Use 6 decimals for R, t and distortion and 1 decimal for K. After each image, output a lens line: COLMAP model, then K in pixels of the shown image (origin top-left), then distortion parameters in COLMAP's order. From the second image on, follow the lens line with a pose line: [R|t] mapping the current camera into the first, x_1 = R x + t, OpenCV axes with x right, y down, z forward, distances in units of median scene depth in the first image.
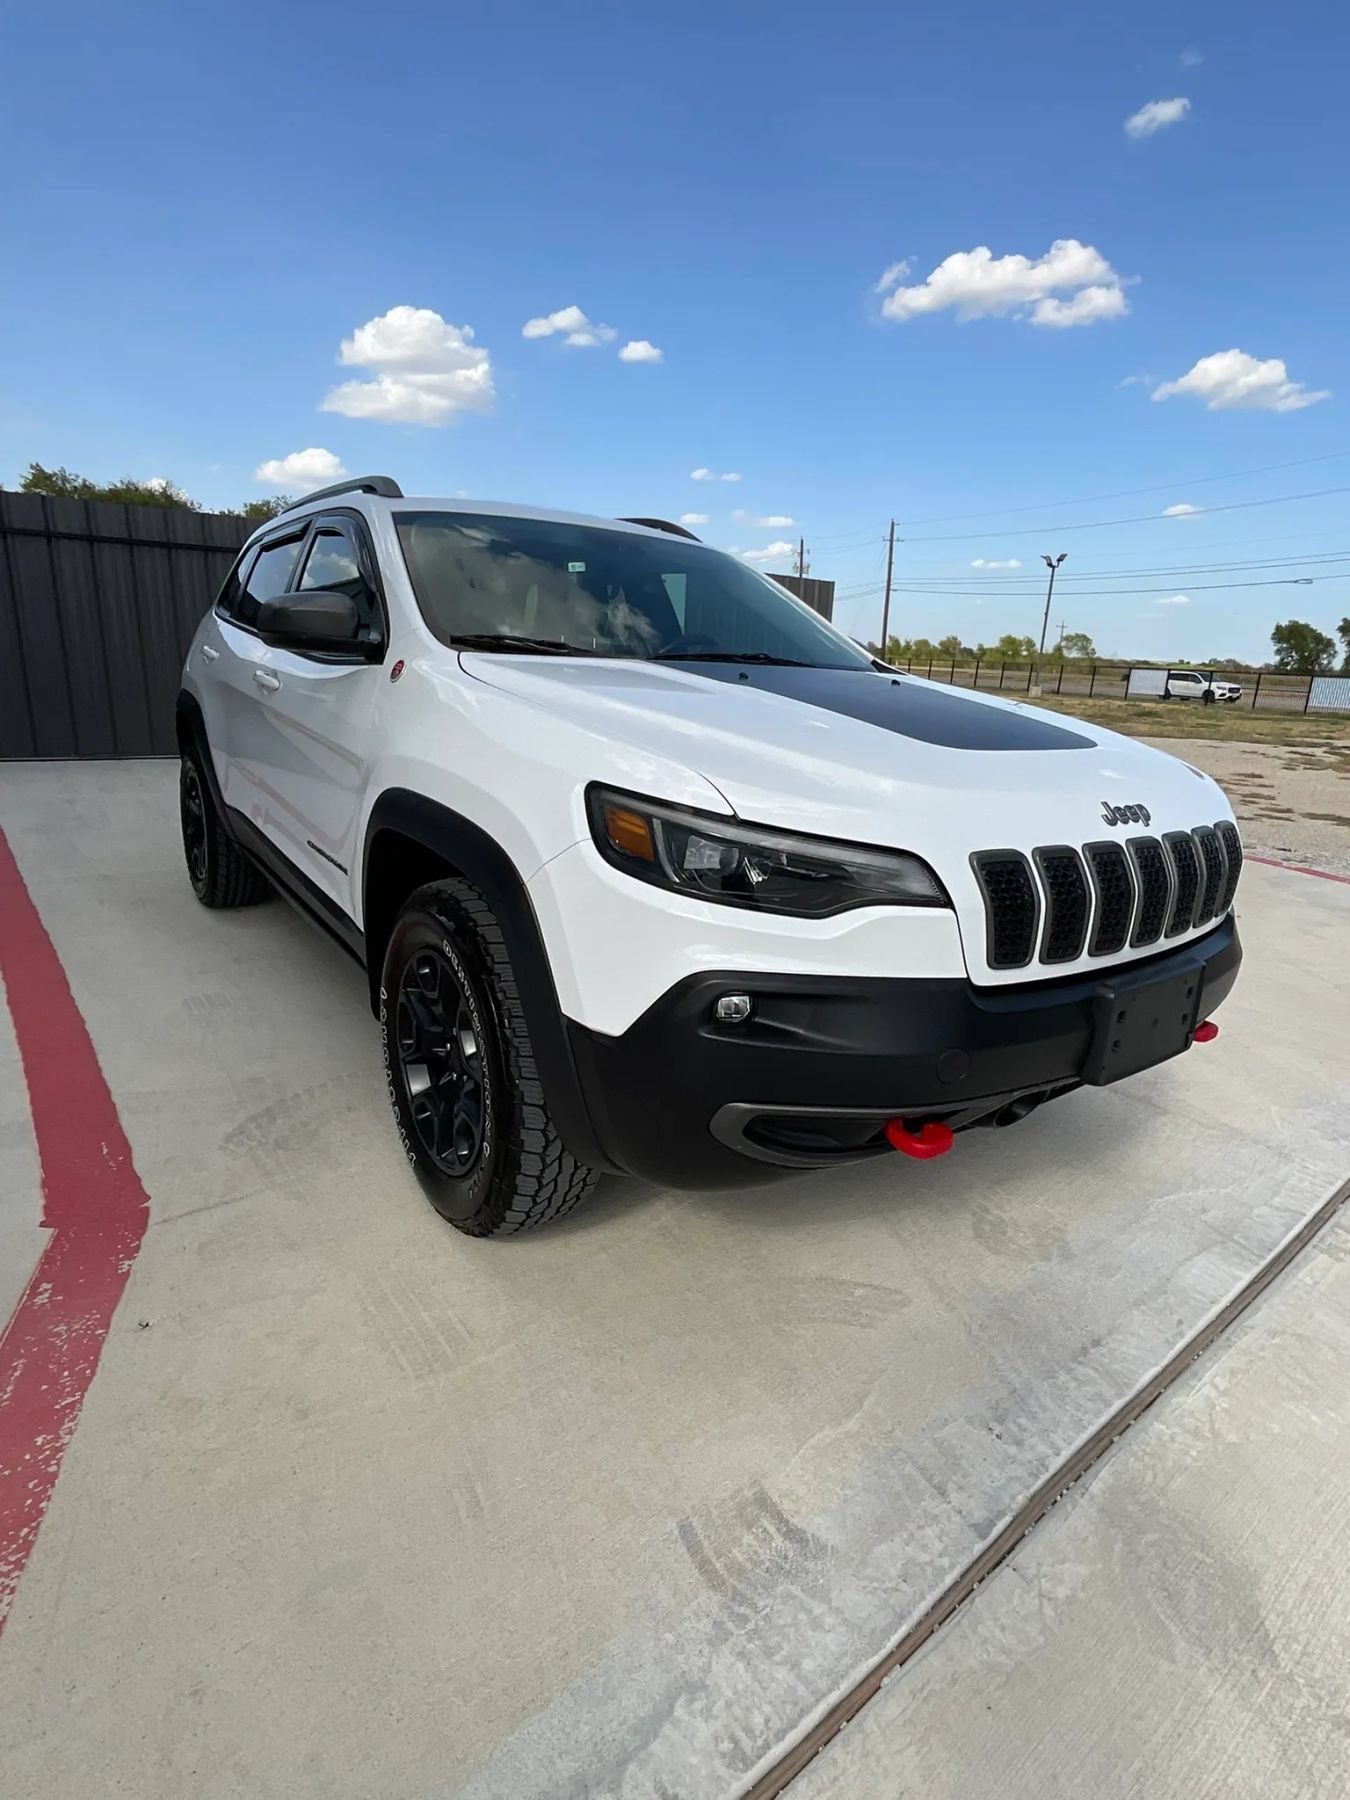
lens RADIAL K [[933.1, 0, 668.8], [0, 933.1, 922.5], [0, 0, 1]] dist [0.003663, 0.002876]
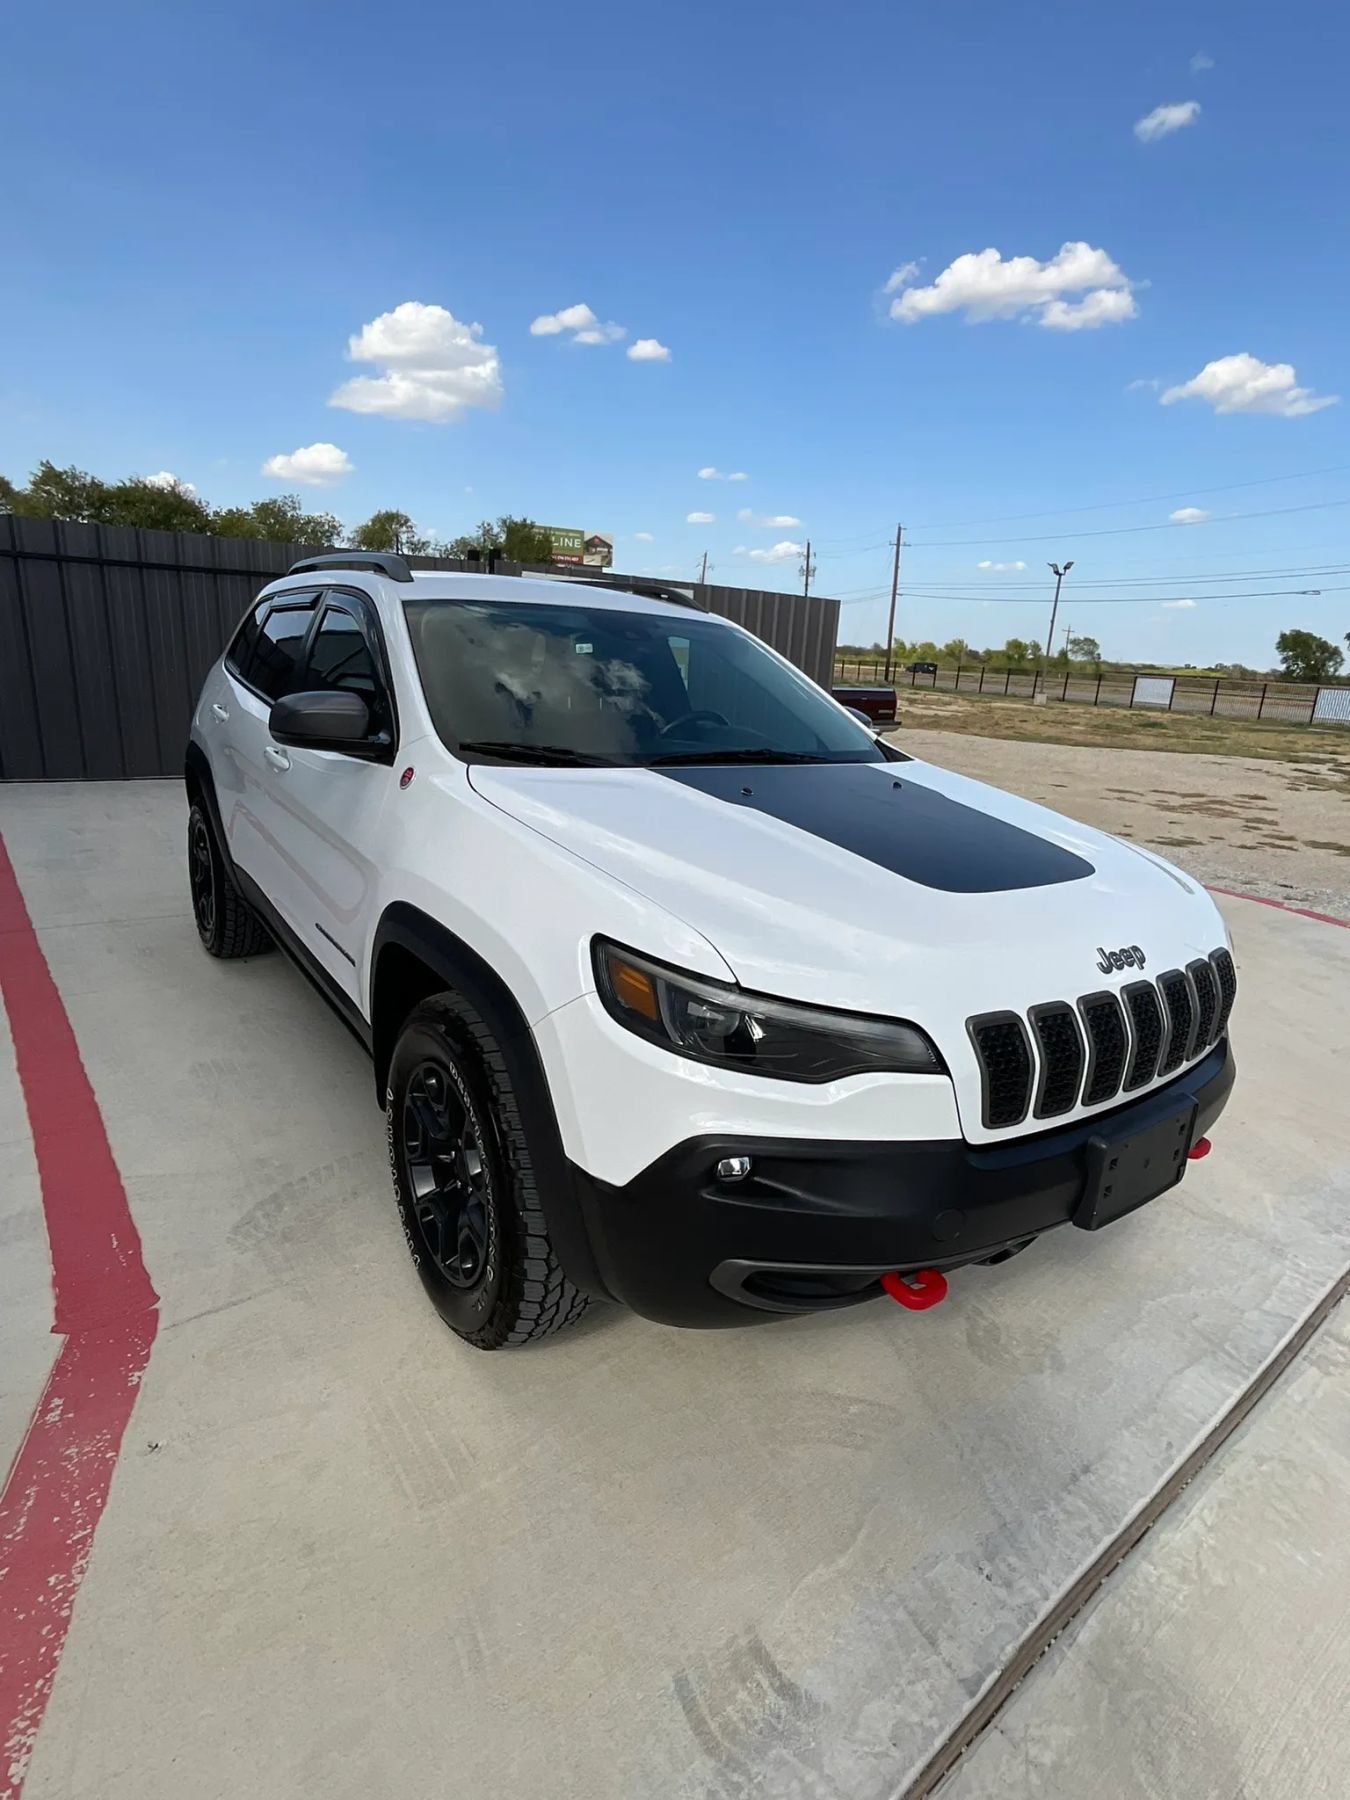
lens RADIAL K [[933.1, 0, 668.8], [0, 933.1, 922.5], [0, 0, 1]] dist [0.003663, 0.002876]
pose [[0.999939, 0.010716, -0.002567, -0.001651], [-0.010713, 0.999942, 0.001108, -0.144890], [0.002579, -0.001081, 0.999996, -0.020046]]
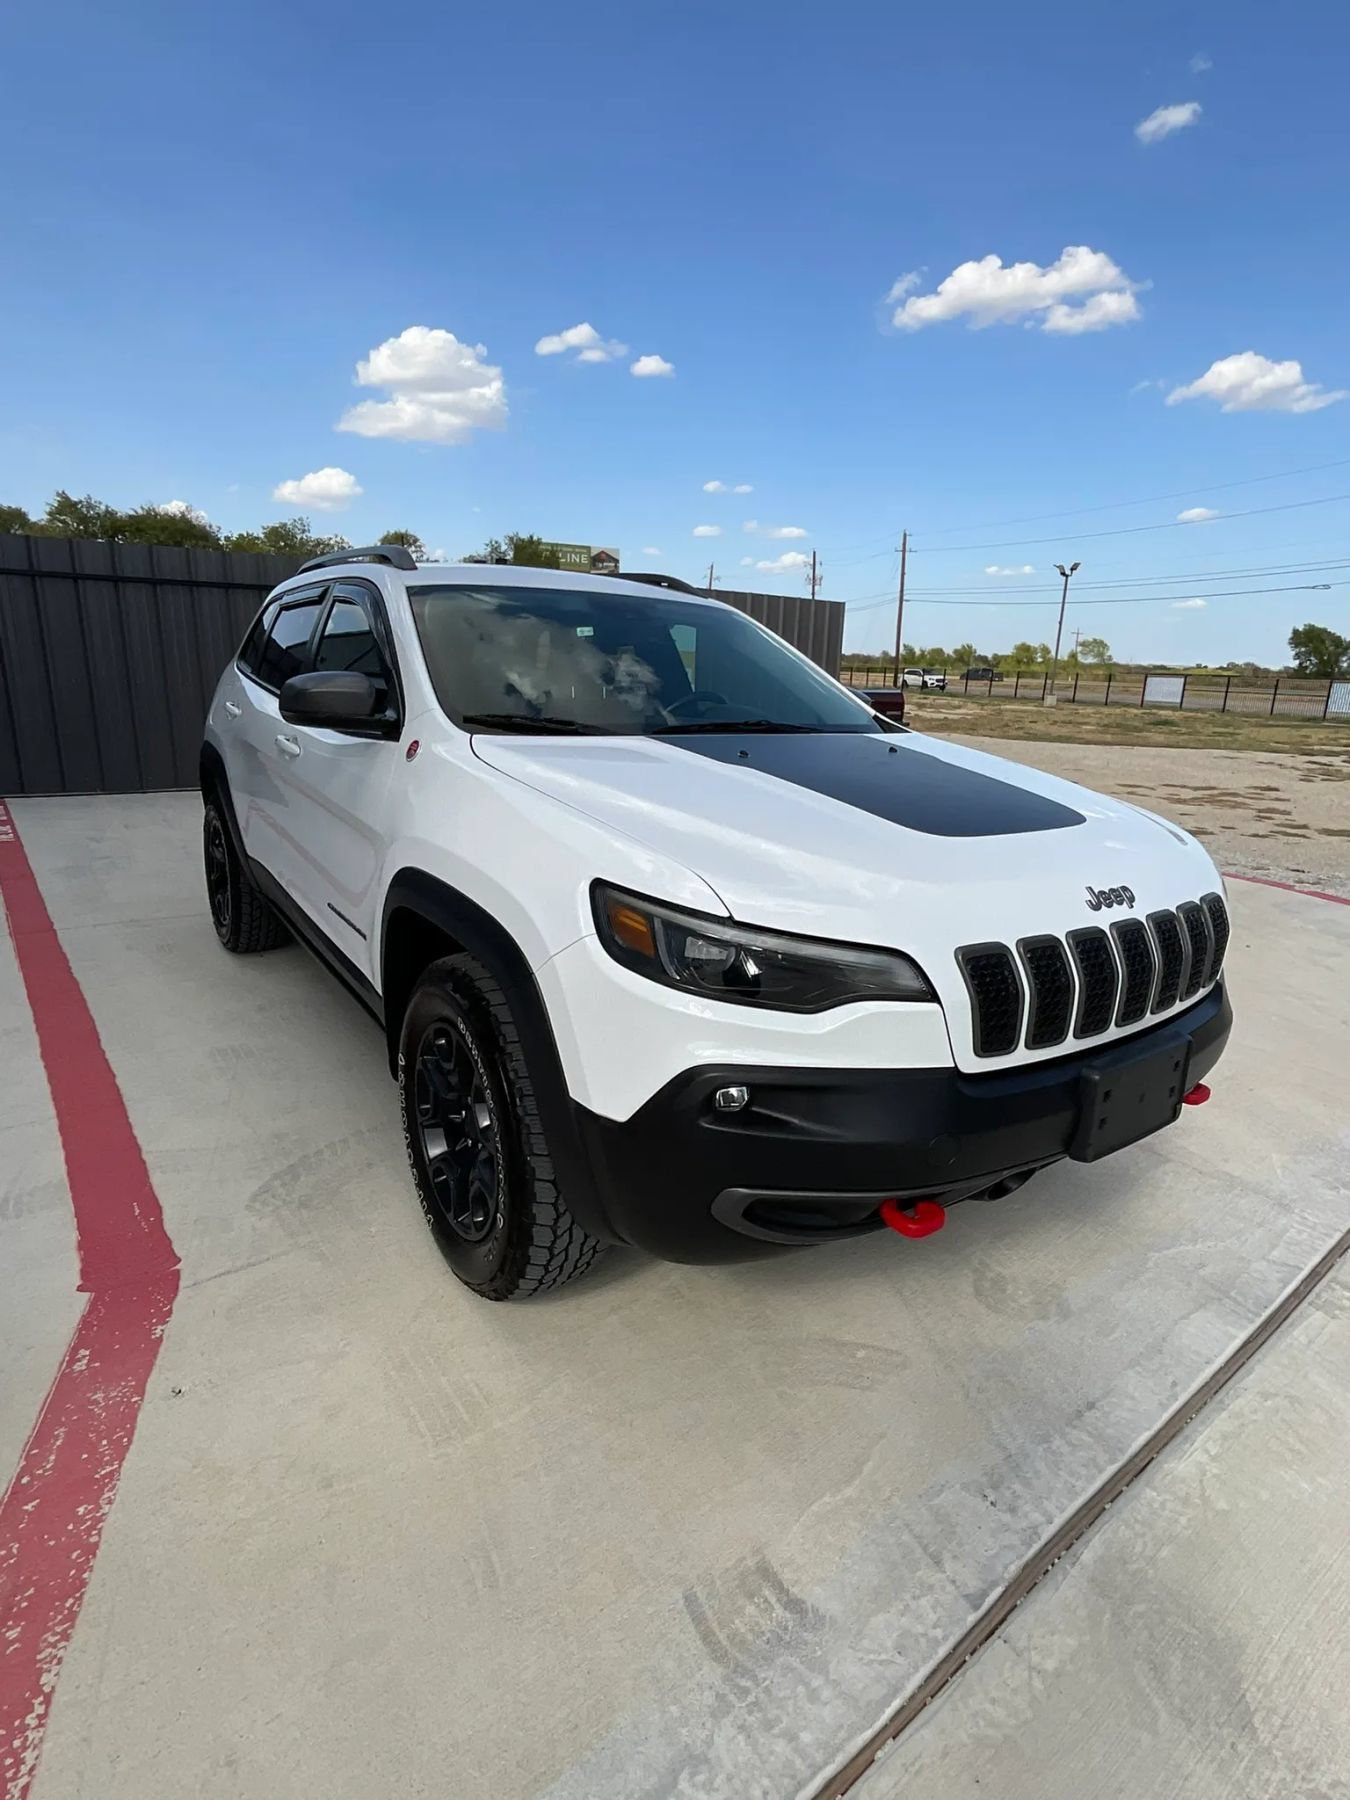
lens RADIAL K [[933.1, 0, 668.8], [0, 933.1, 922.5], [0, 0, 1]] dist [0.003663, 0.002876]
pose [[0.999791, -0.009968, -0.017851, 0.015485], [0.009761, 0.999885, -0.011632, -0.077345], [0.017965, 0.011455, 0.999773, -0.046278]]
